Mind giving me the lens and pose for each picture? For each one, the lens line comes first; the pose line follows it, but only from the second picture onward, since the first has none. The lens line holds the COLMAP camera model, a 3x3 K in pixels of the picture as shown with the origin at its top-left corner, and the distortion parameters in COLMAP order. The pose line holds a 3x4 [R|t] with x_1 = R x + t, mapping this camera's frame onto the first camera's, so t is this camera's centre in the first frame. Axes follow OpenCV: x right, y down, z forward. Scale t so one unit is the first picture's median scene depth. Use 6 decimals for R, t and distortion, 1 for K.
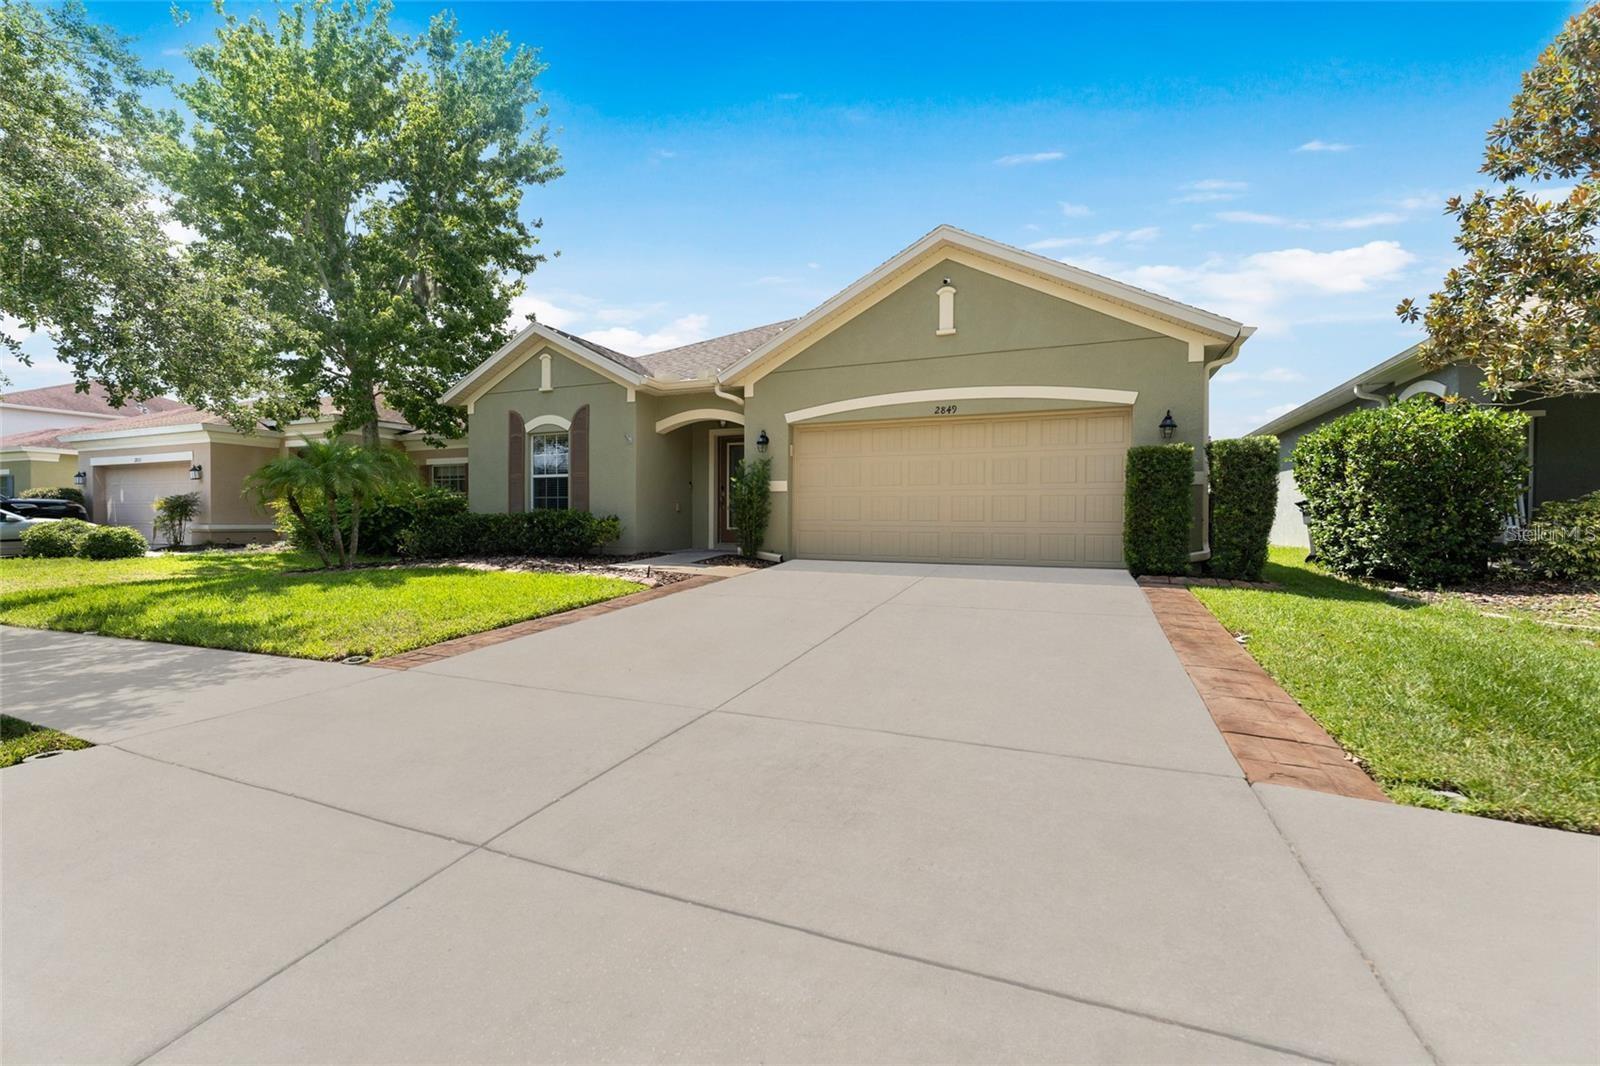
lens RADIAL K [[655.4, 0, 792.9], [0, 655.4, 522.6], [0, 0, 1]] dist [-0.002107, -0.000193]
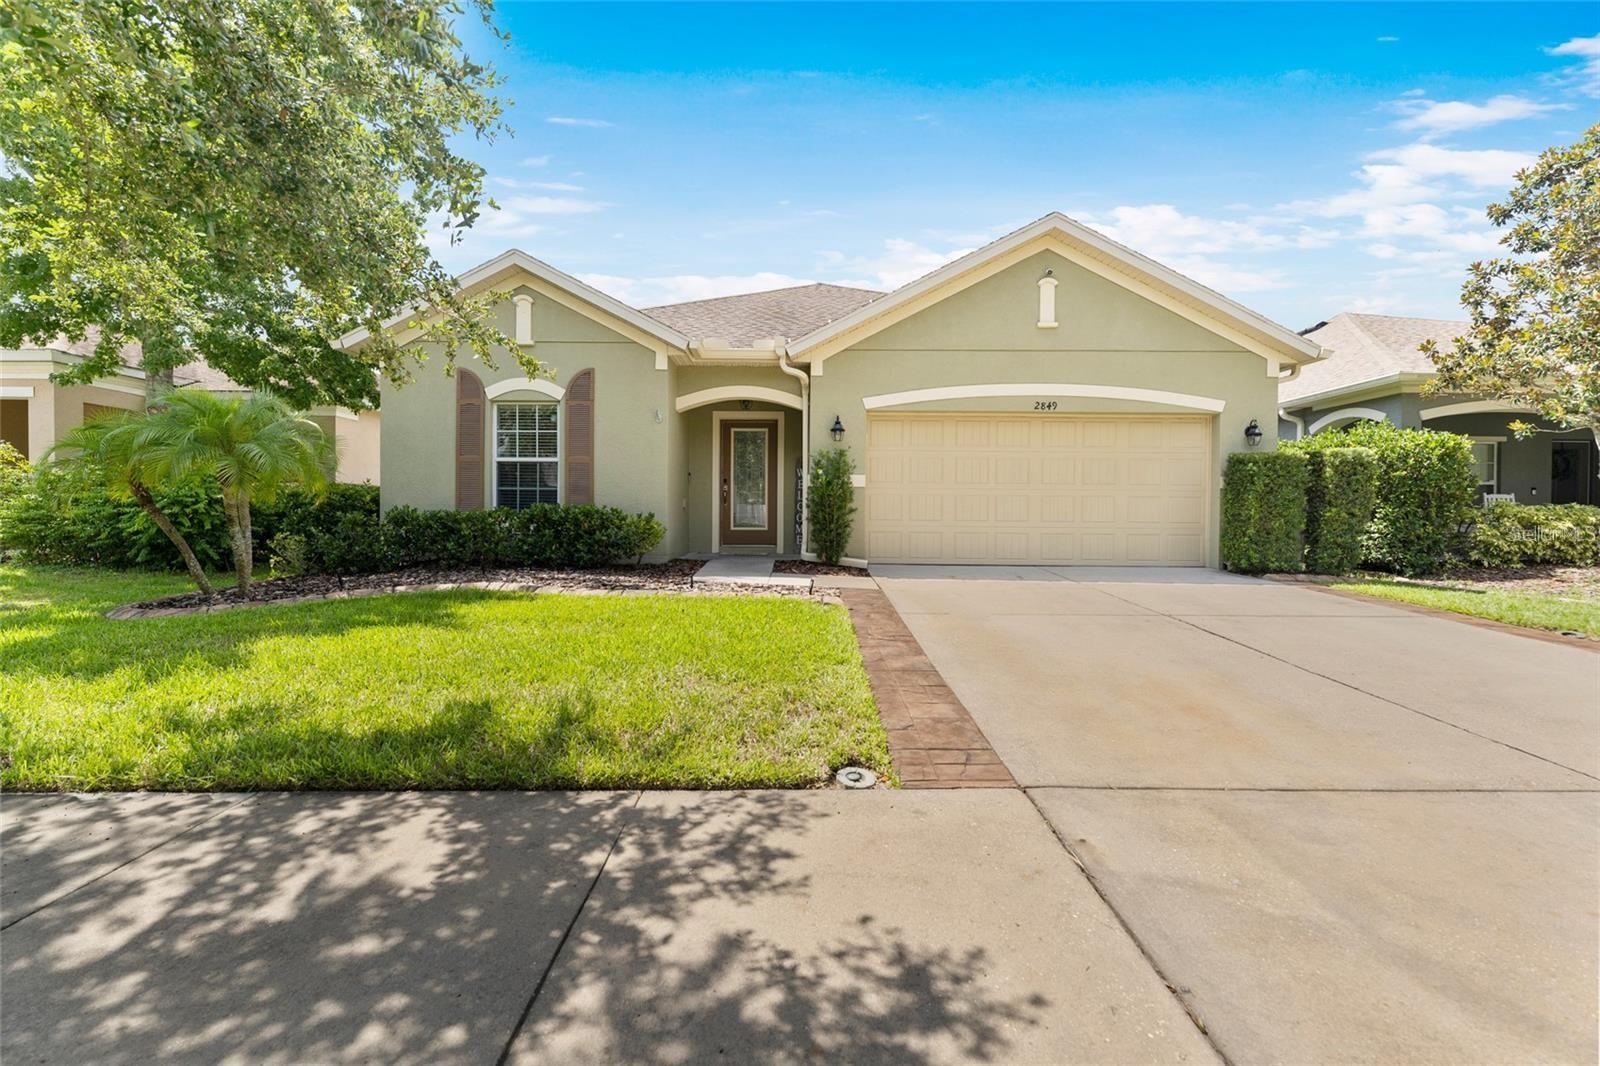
lens RADIAL K [[649.6, 0, 798.0], [0, 649.6, 525.6], [0, 0, 1]] dist [-0.001292, -0.000159]
pose [[0.926349, -0.003181, 0.376654, -0.413712], [-0.001955, 0.999910, 0.013252, -0.007276], [-0.376662, -0.013012, 0.926259, 0.223313]]
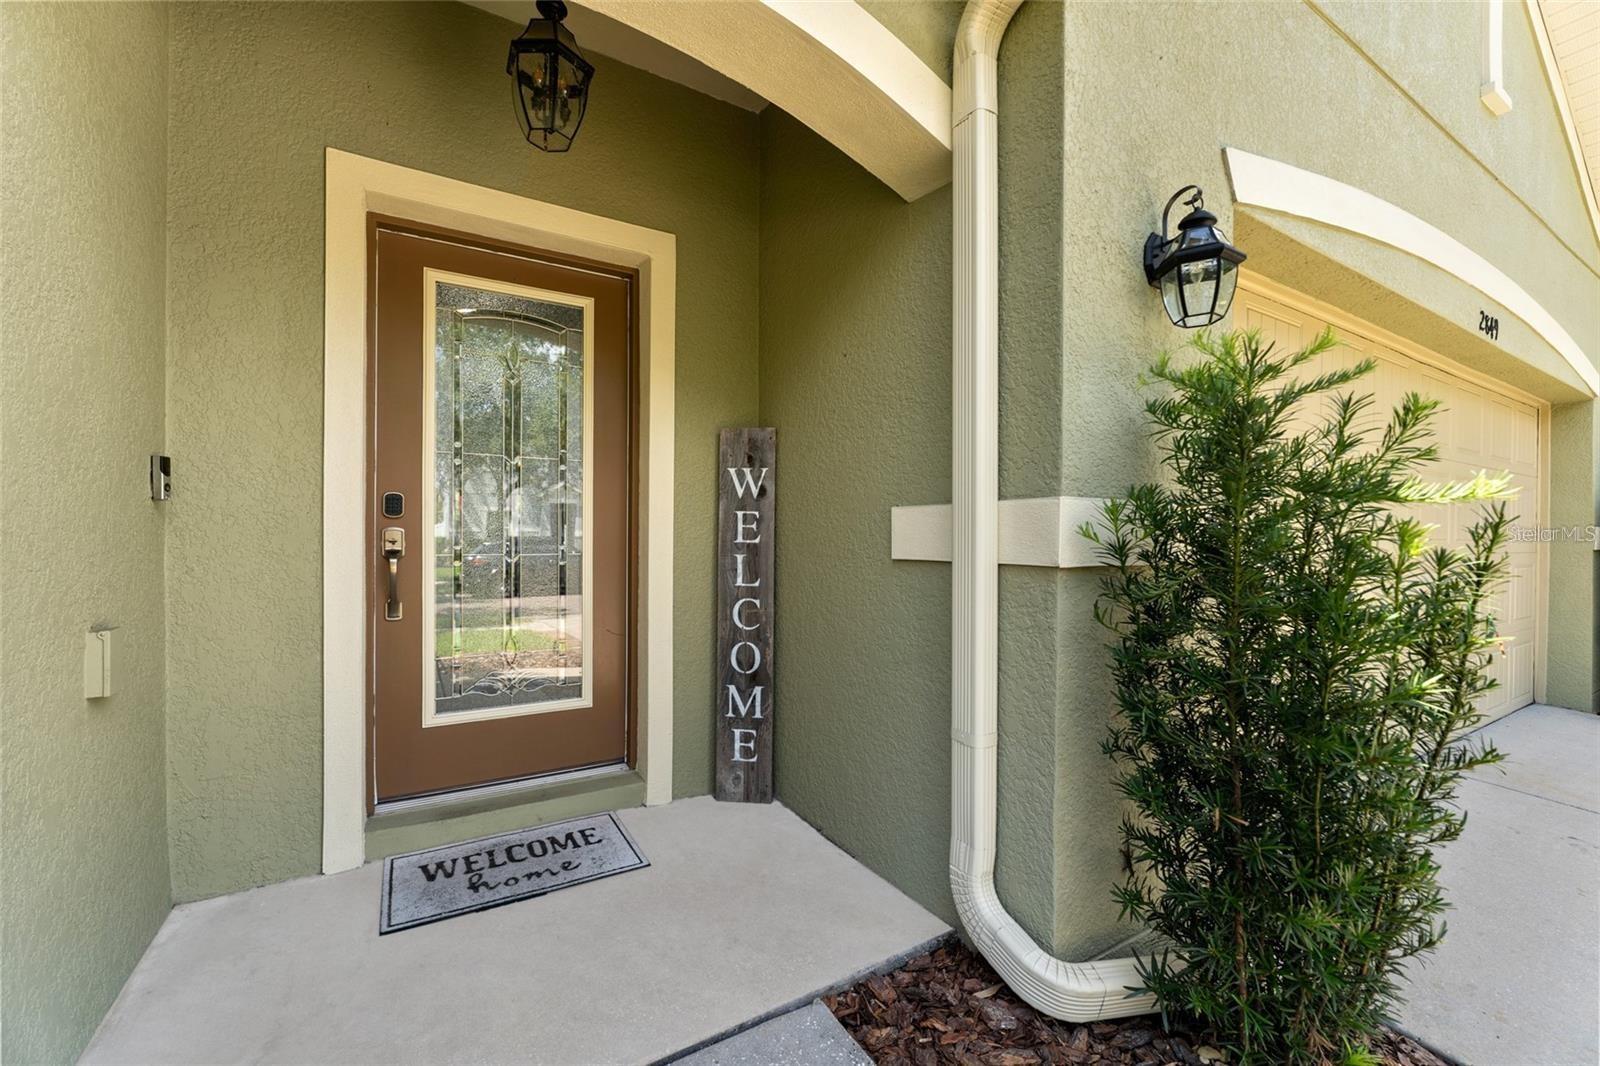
lens RADIAL K [[639.1, 0, 800.0], [0, 639.1, 533.0], [0, 0, 1]] dist [-0.000804, -0.000079]
pose [[0.586295, -0.000583, 0.810097, -0.228859], [-0.002564, 0.999993, 0.002575, -0.054978], [-0.810093, -0.003587, 0.586290, 0.978607]]
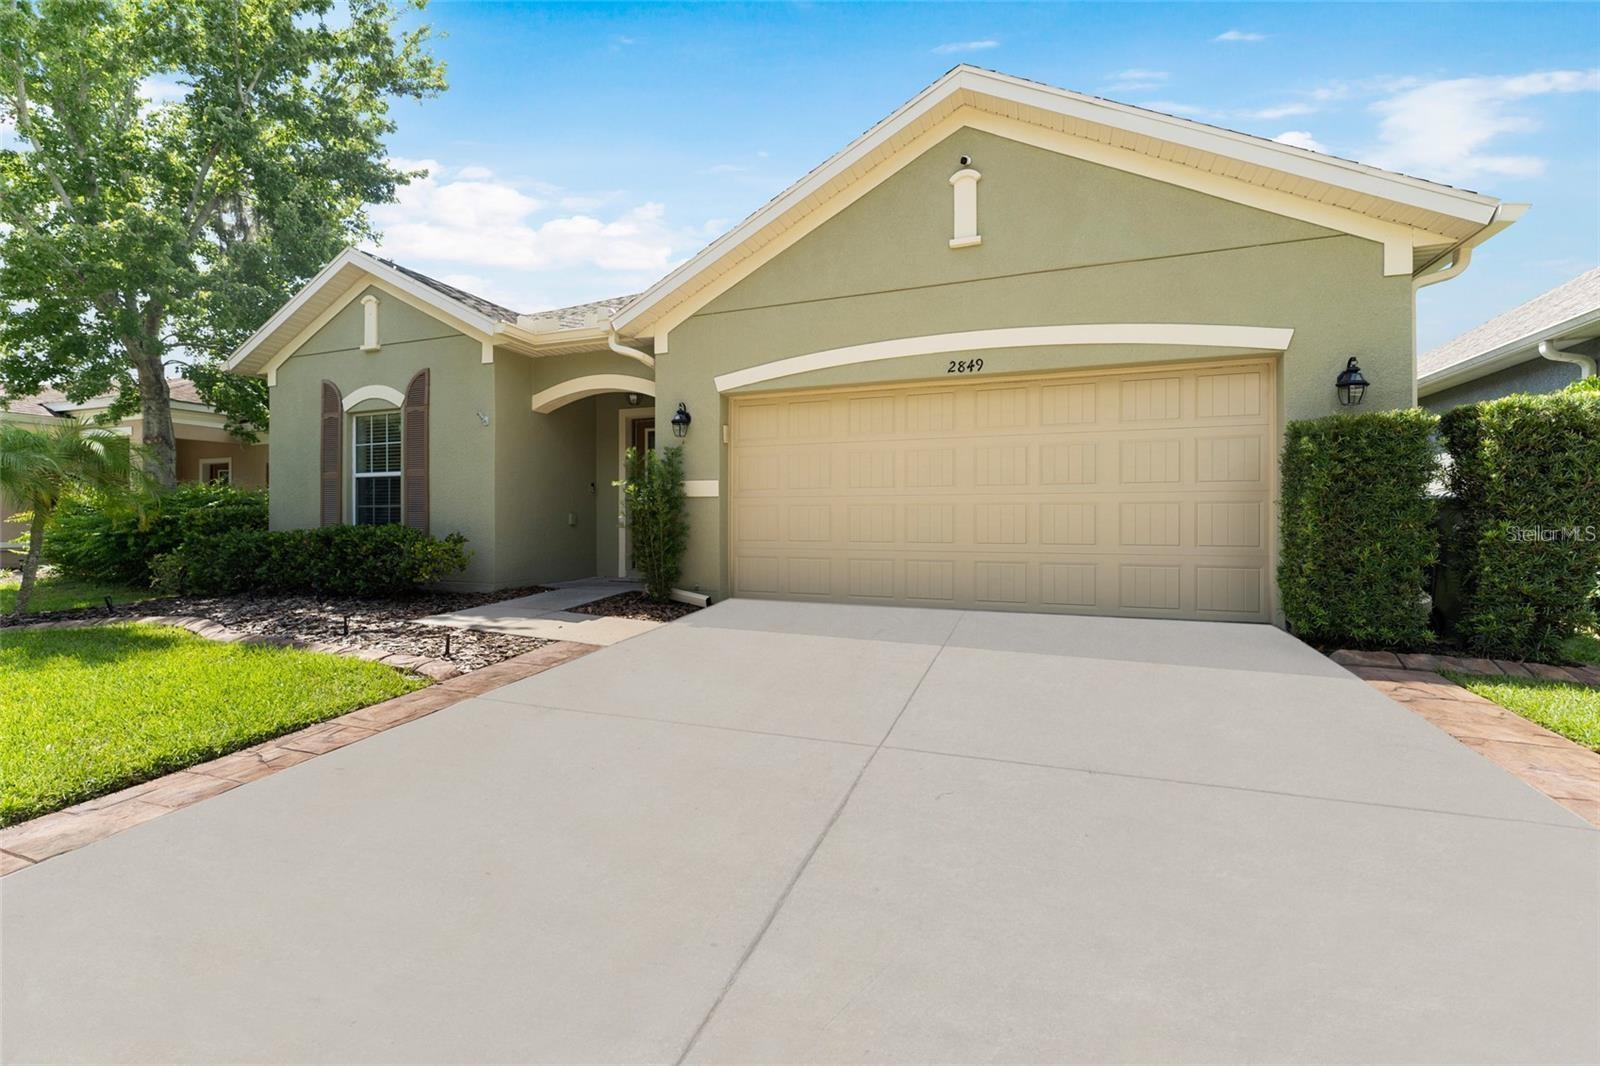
lens RADIAL K [[655.4, 0, 792.9], [0, 655.4, 522.6], [0, 0, 1]] dist [-0.002107, -0.000193]
pose [[0.998961, -0.006088, 0.045162, 0.034831], [0.006158, 0.999980, -0.001407, -0.020015], [-0.045153, 0.001684, 0.998979, 0.339947]]
